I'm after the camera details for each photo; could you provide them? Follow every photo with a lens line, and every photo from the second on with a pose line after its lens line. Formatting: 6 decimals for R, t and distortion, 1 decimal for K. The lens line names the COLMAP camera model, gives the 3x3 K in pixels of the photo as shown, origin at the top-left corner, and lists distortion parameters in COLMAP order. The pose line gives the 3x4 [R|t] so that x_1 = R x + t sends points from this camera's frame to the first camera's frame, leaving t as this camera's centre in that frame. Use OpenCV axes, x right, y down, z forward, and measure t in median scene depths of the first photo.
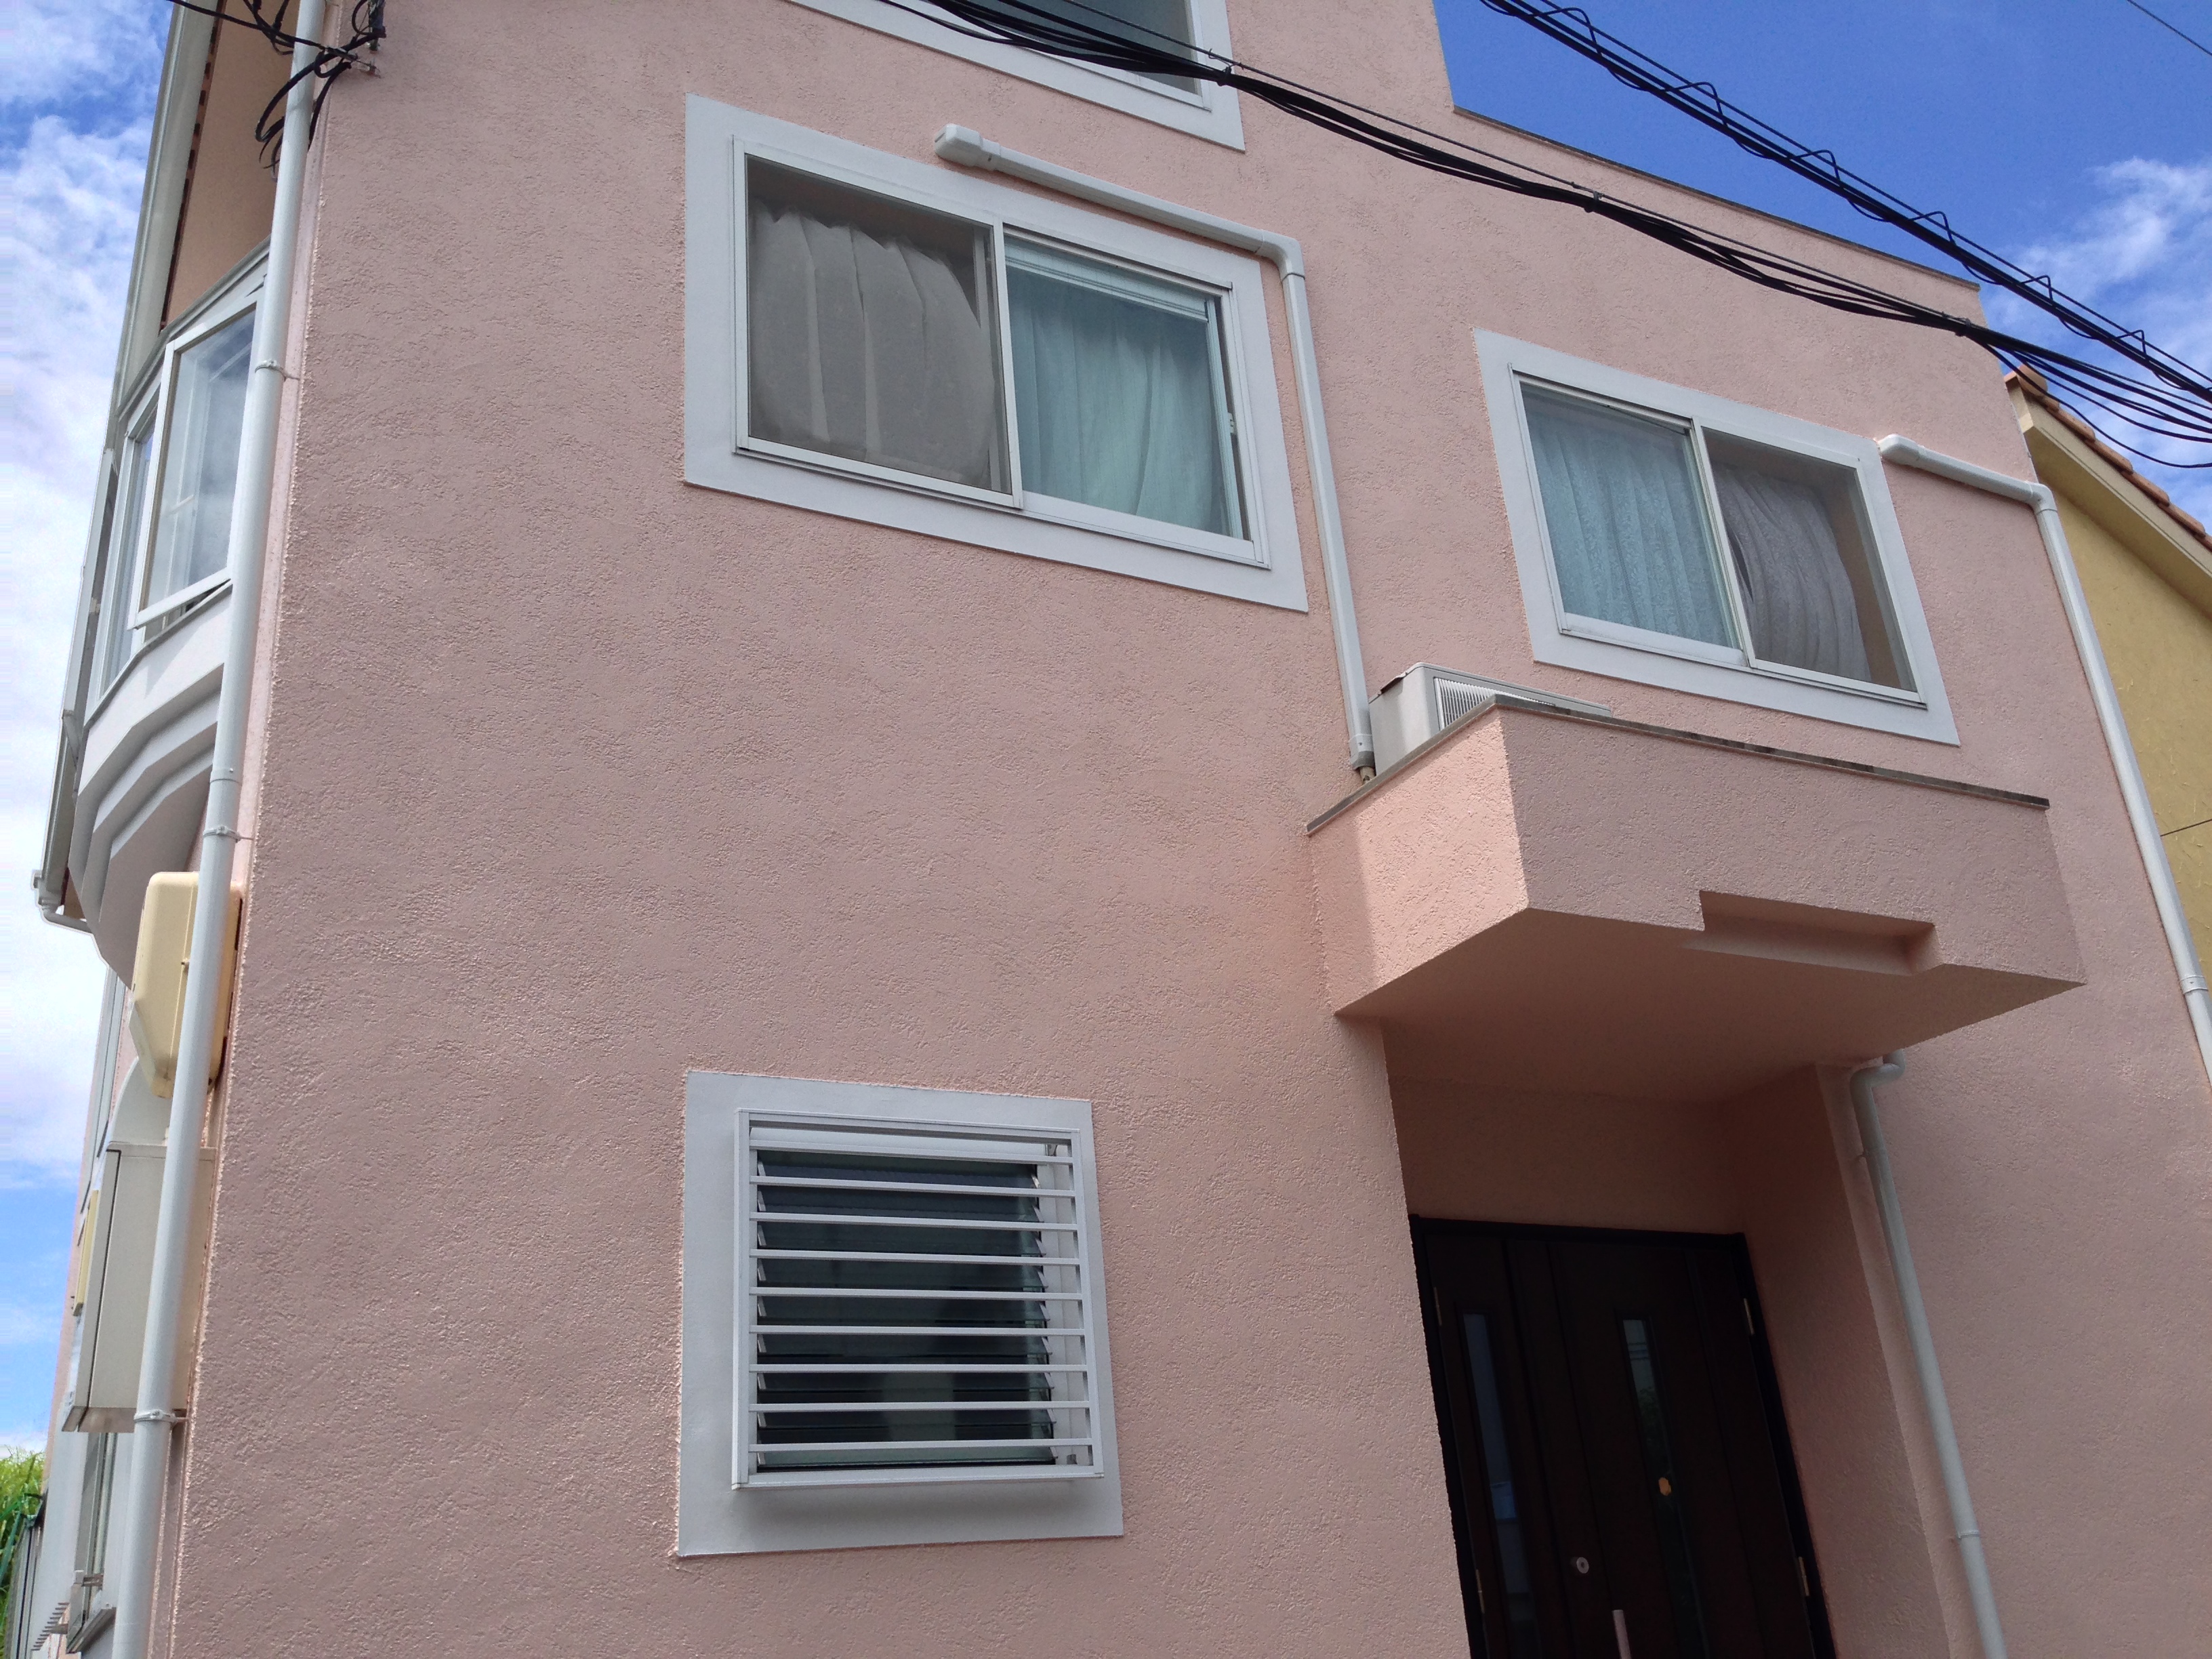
lens RADIAL K [[2020.7, 0, 1107.1], [0, 2020.7, 825.0], [0, 0, 1]] dist [0.117192, -0.196617]
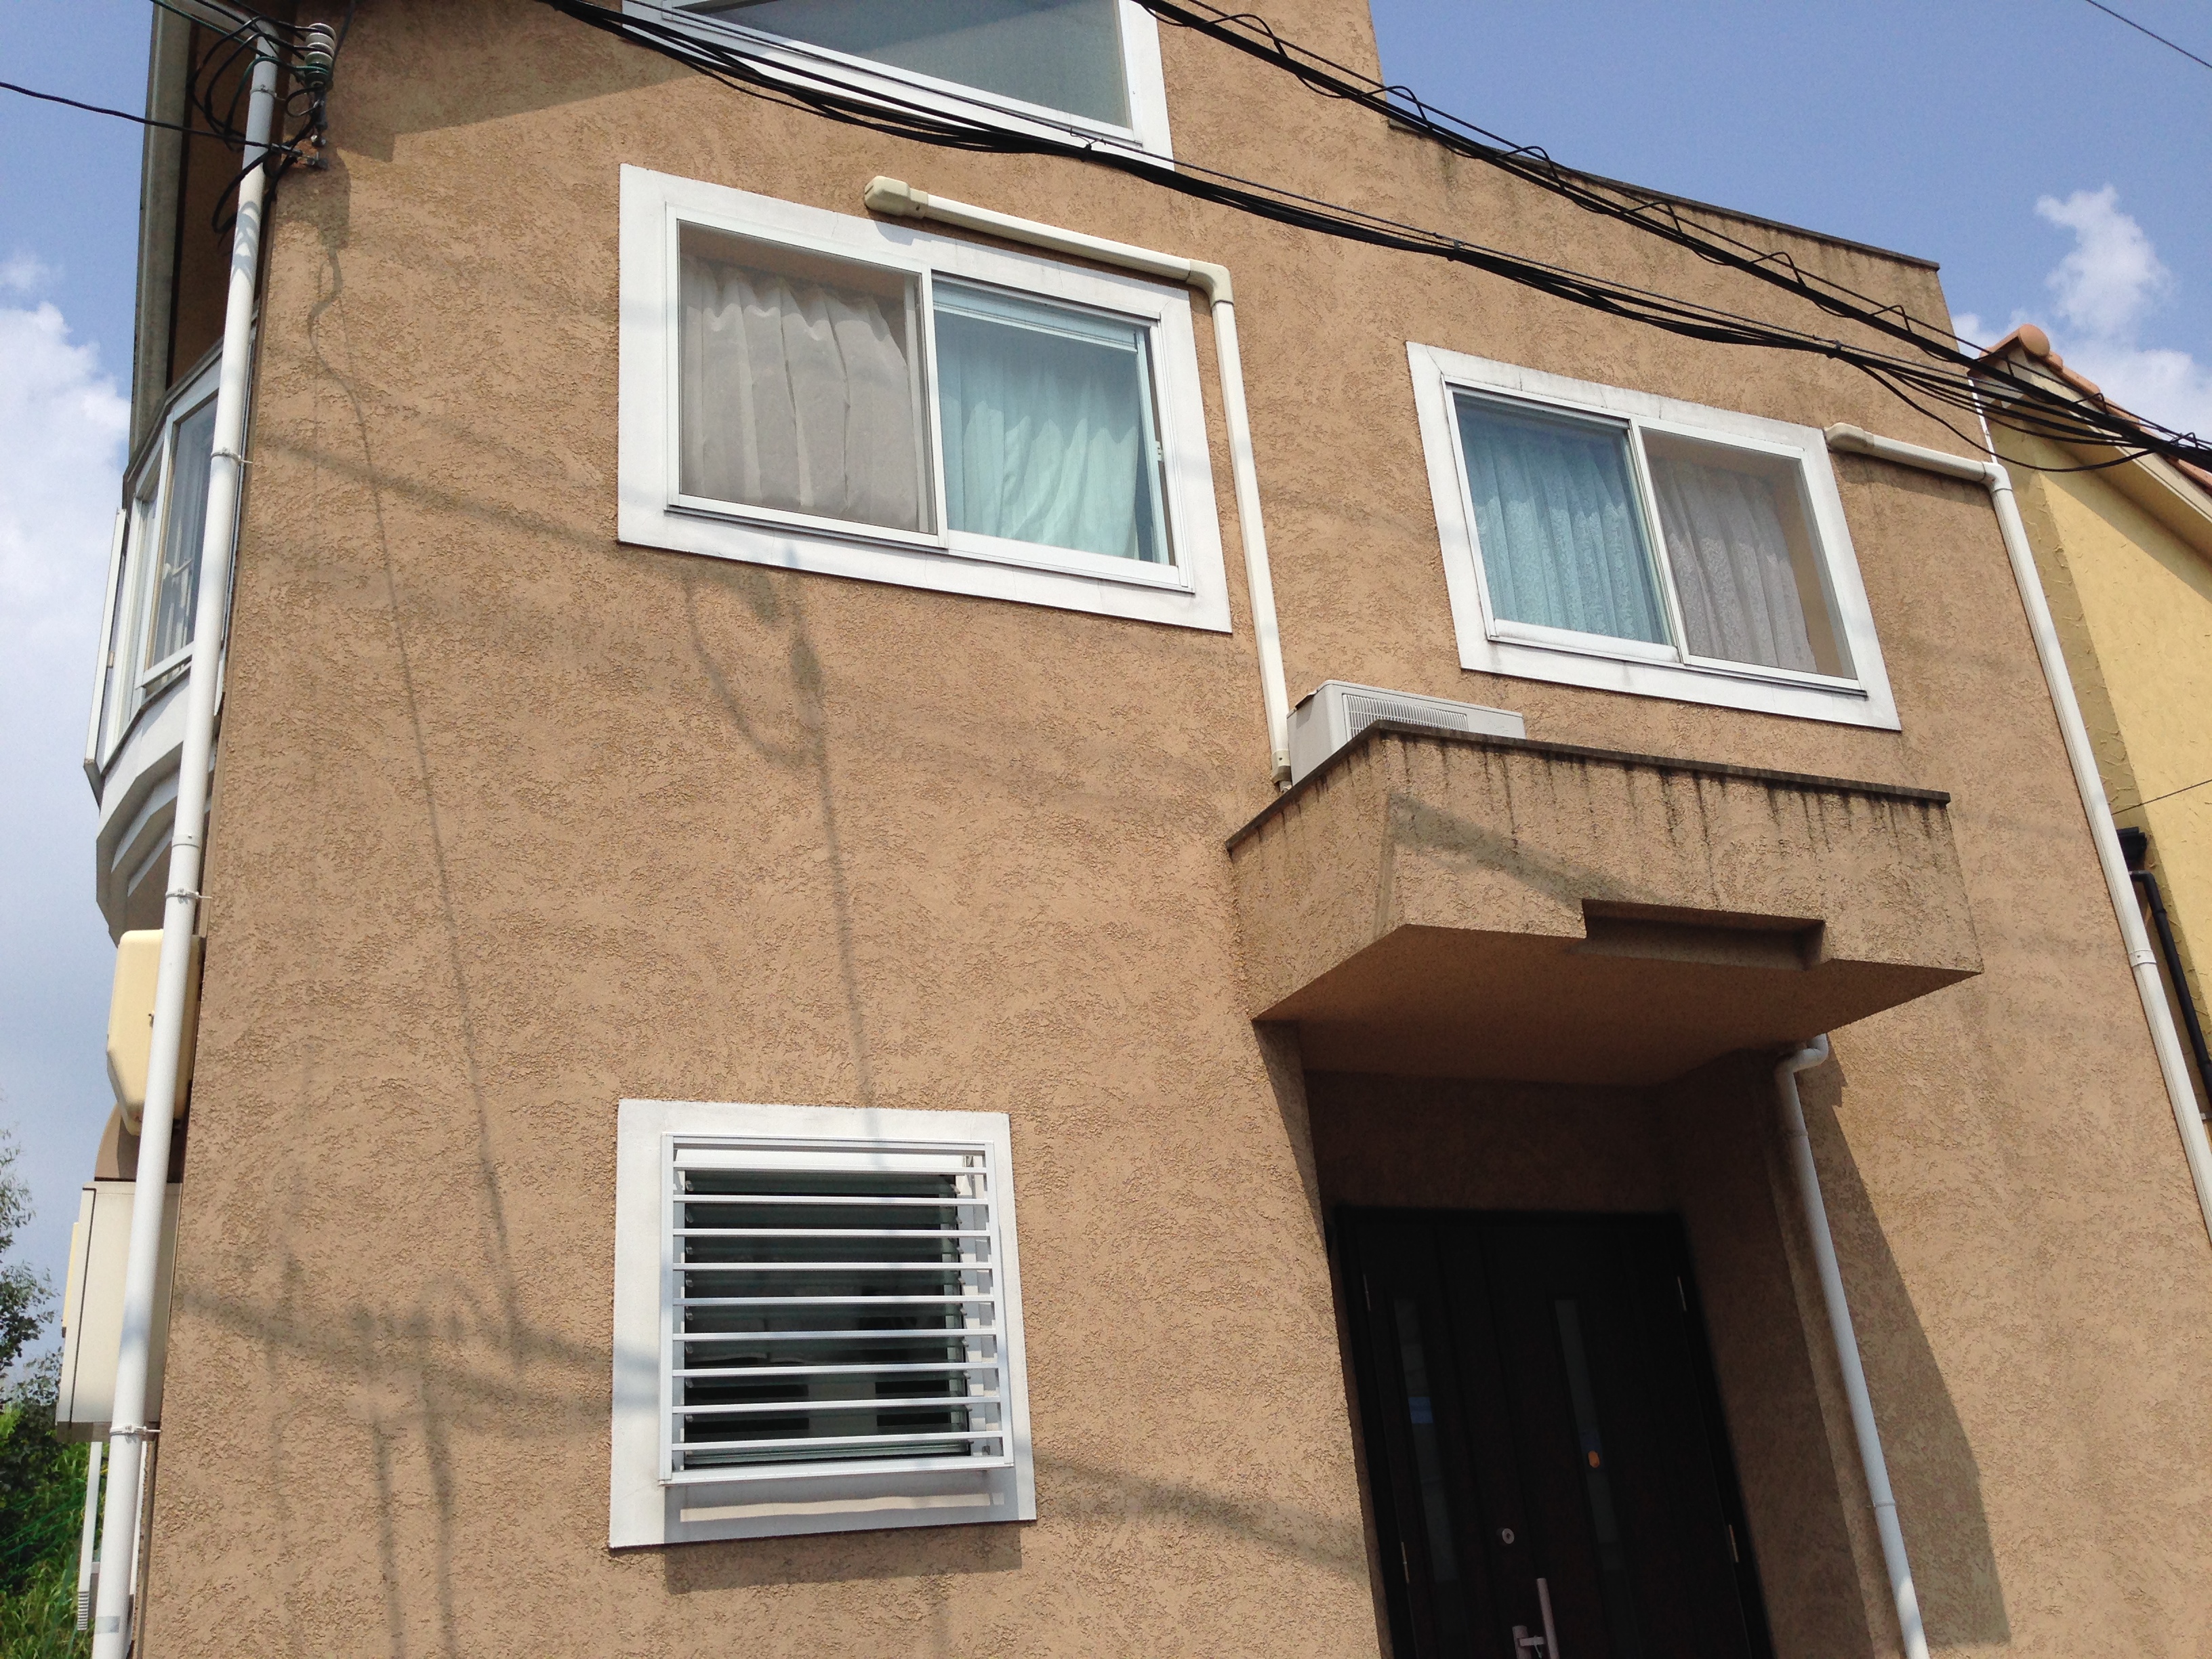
lens RADIAL K [[2036.9, 0, 1106.0], [0, 2036.9, 829.5], [0, 0, 1]] dist [0.106222, -0.162917]
pose [[0.998360, -0.029867, -0.048838, 0.087844], [0.030923, 0.999301, 0.020996, -0.029933], [0.048177, -0.022472, 0.998586, -0.058287]]
